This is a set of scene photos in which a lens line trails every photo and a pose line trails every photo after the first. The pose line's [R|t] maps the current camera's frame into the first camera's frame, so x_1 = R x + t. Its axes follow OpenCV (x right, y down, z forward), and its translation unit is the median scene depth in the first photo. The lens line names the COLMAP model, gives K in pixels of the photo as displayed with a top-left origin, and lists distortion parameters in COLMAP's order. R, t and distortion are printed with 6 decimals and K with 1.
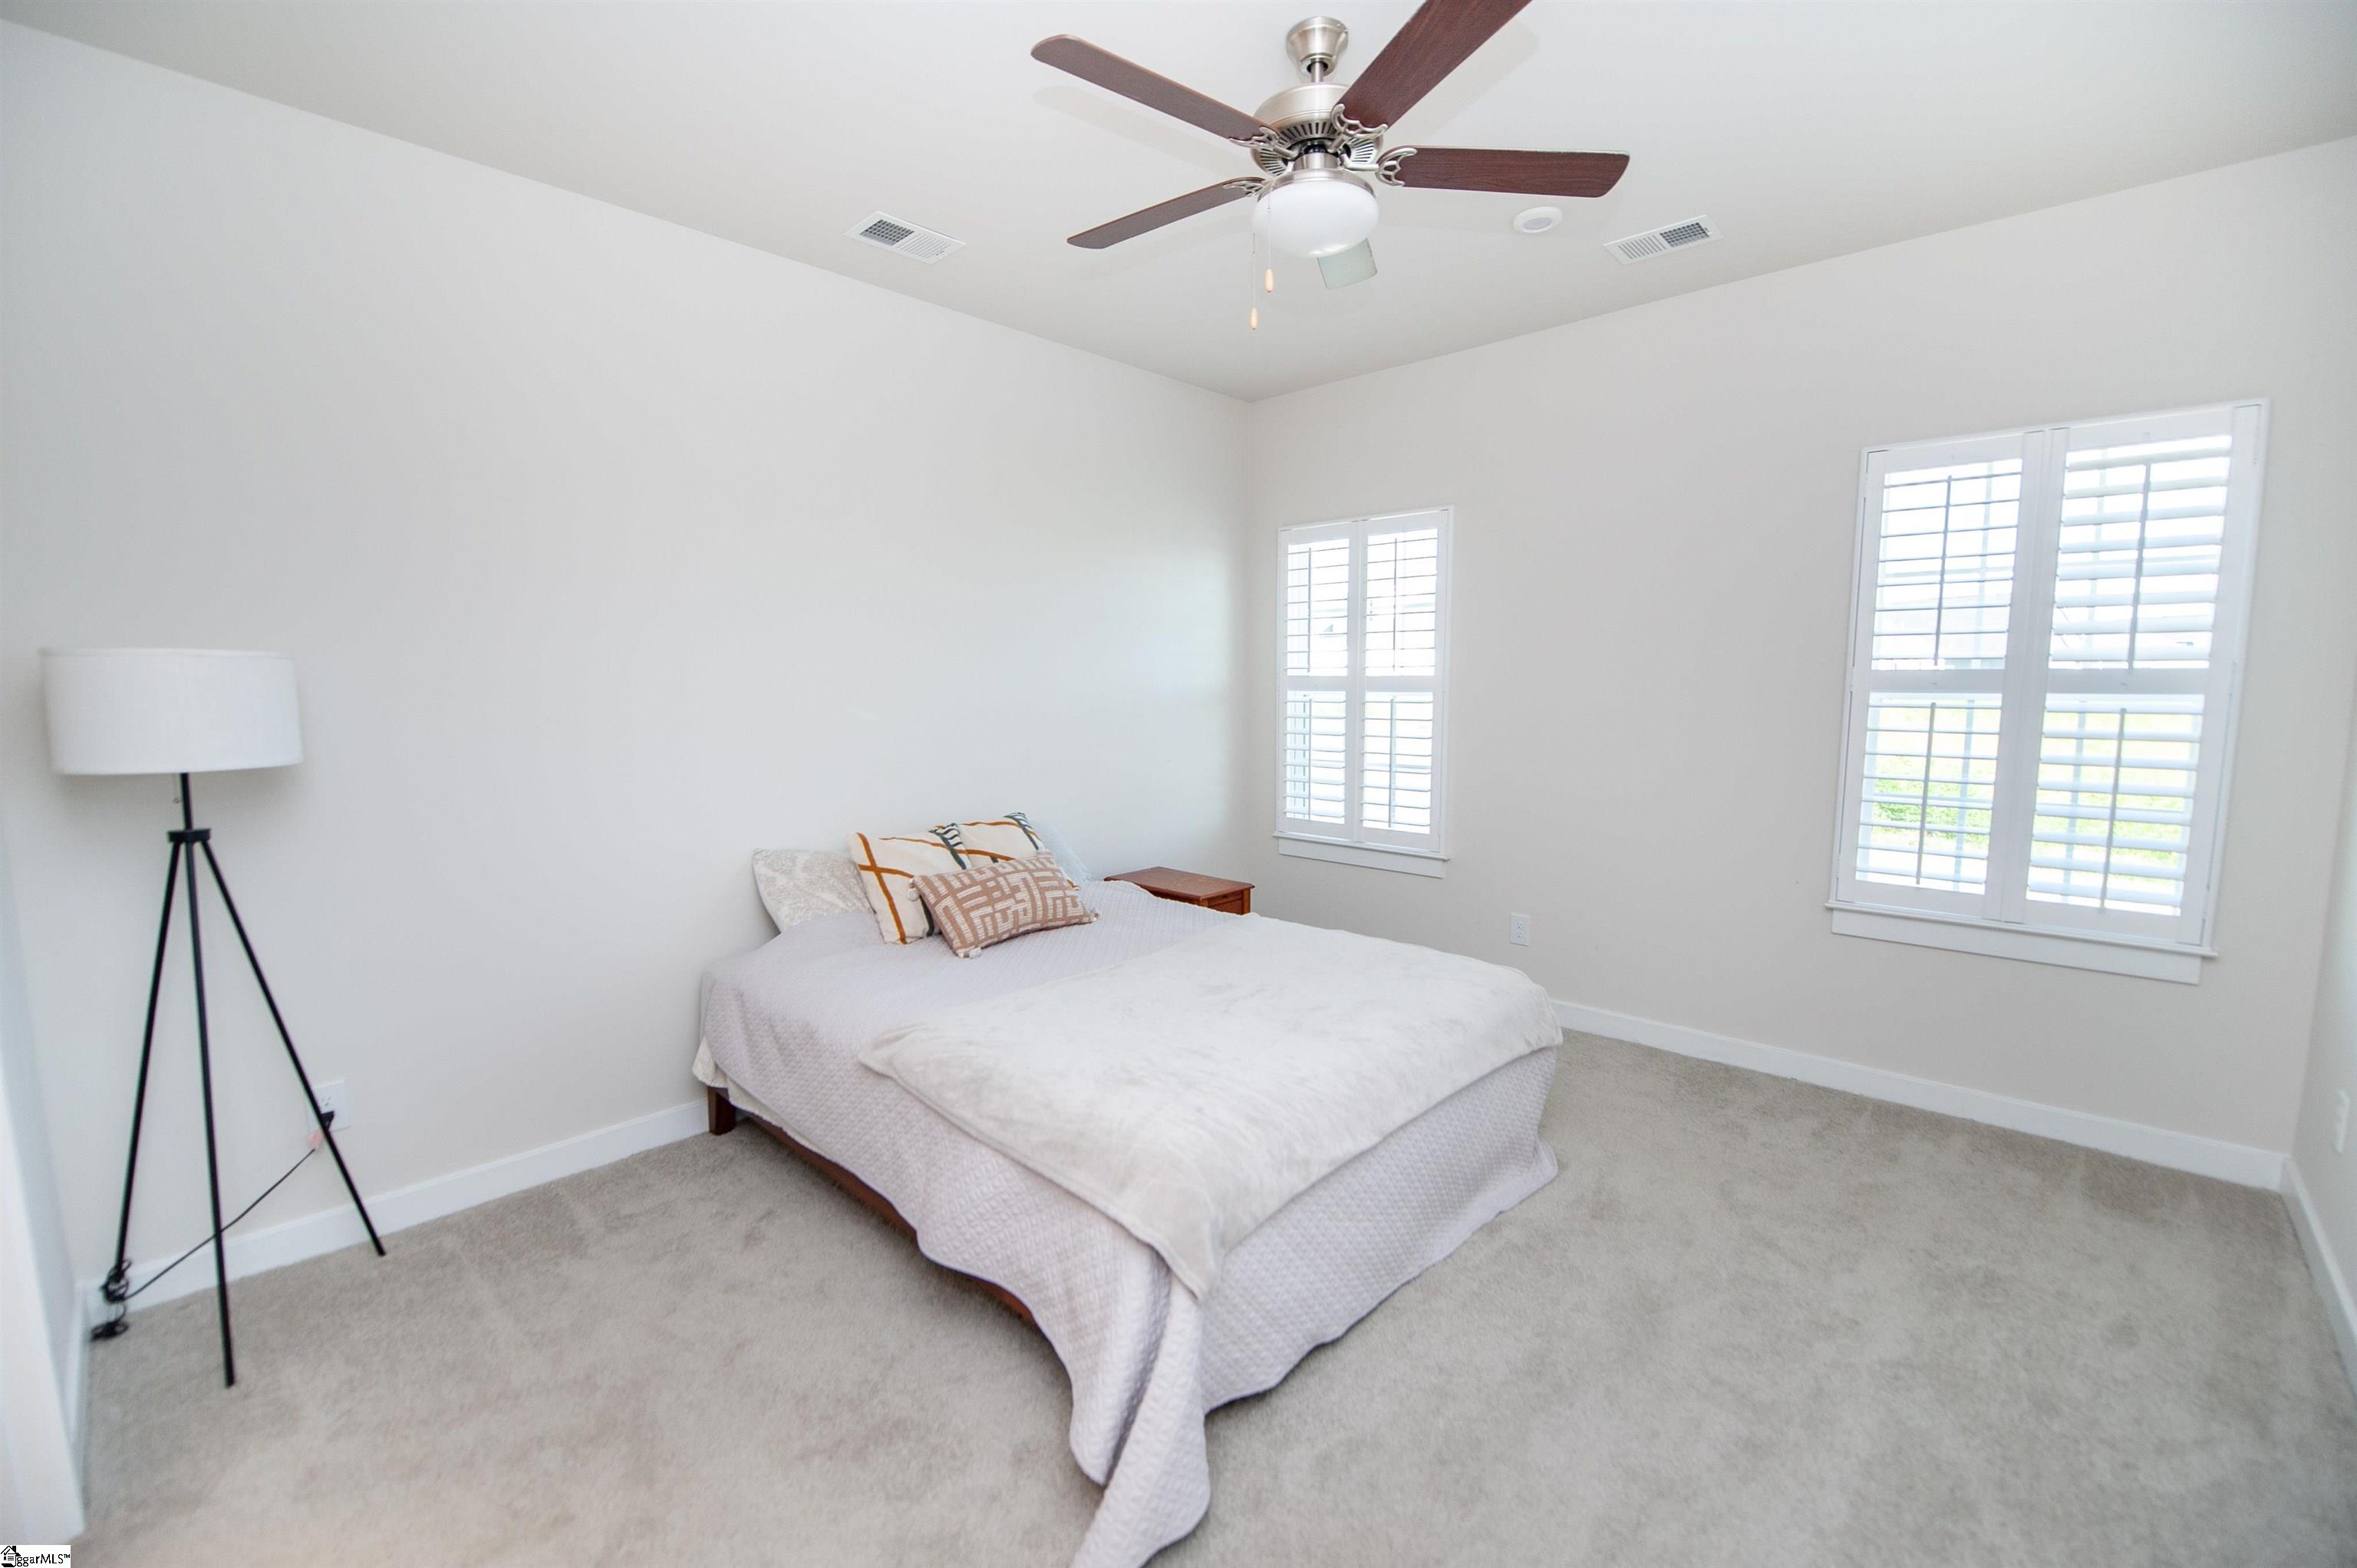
lens RADIAL K [[981.4, 0, 1185.6], [0, 981.4, 791.7], [0, 0, 1]] dist [-0.000661, -0.000024]
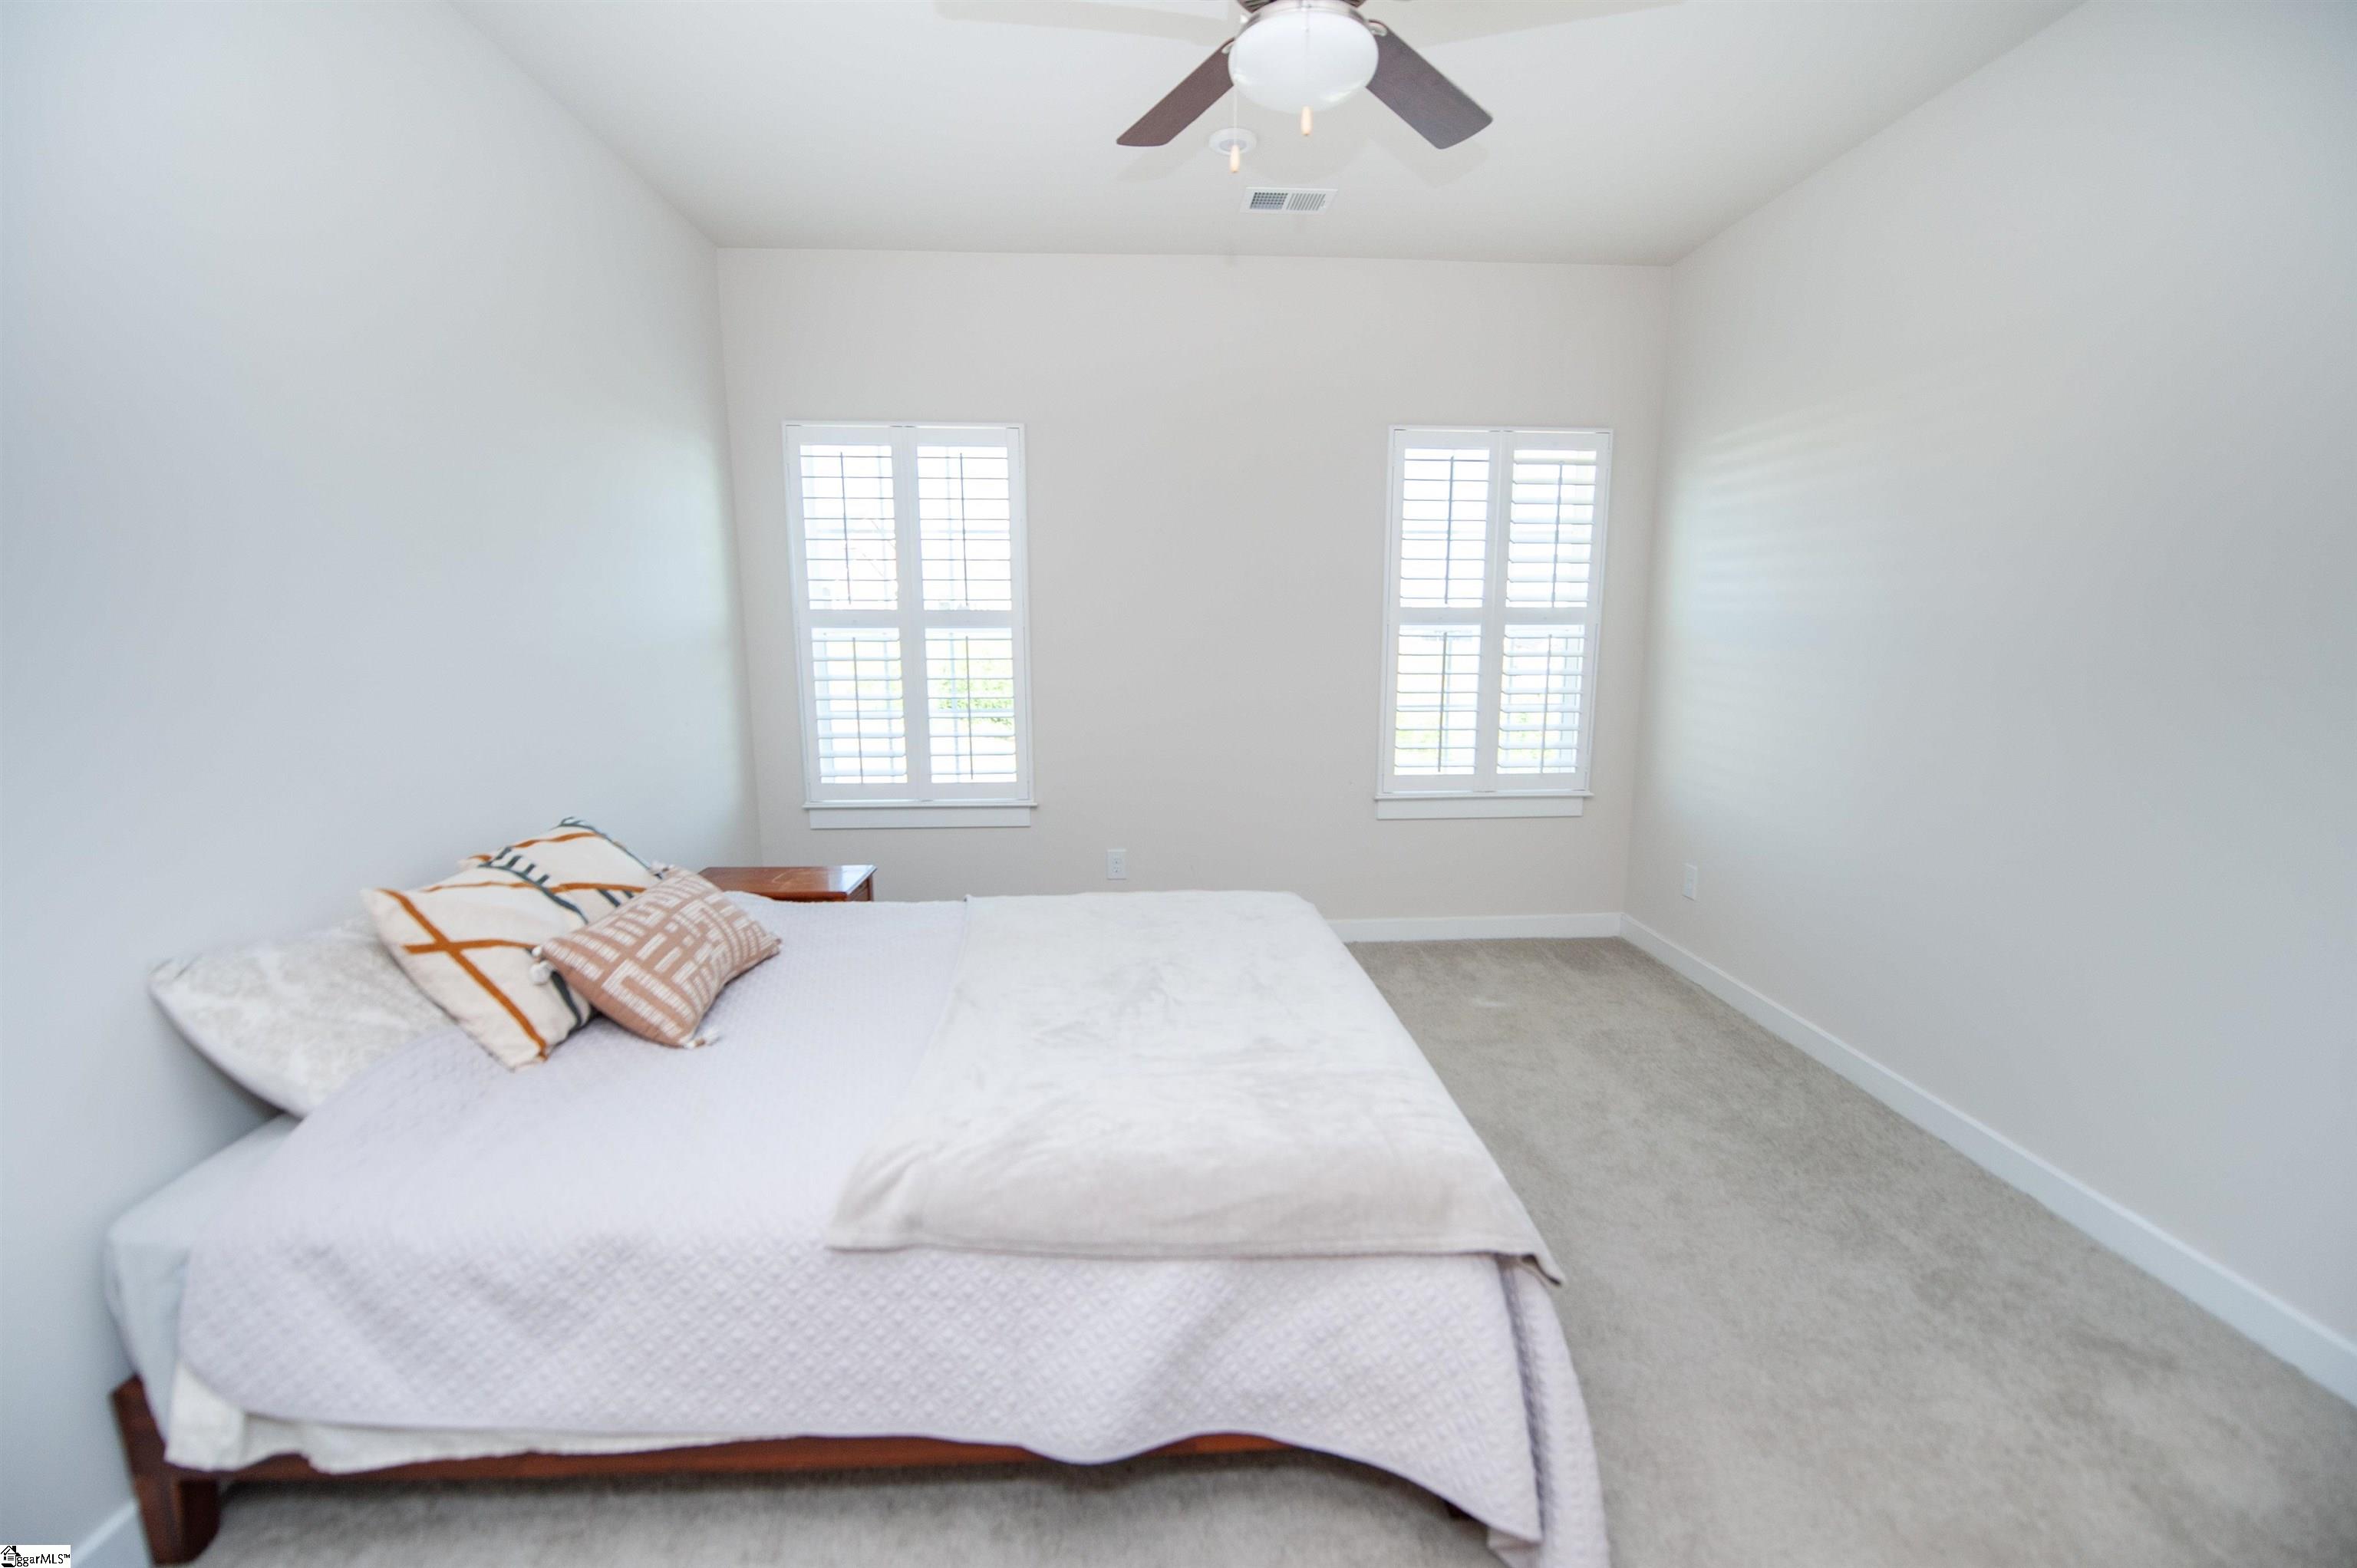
lens RADIAL K [[981.4, 0, 1185.6], [0, 981.4, 791.7], [0, 0, 1]] dist [-0.000661, -0.000024]
pose [[0.697284, -0.121569, 0.706410, -0.403518], [0.080222, 0.992557, 0.091627, -0.026102], [-0.712291, -0.007221, 0.701847, 0.305556]]
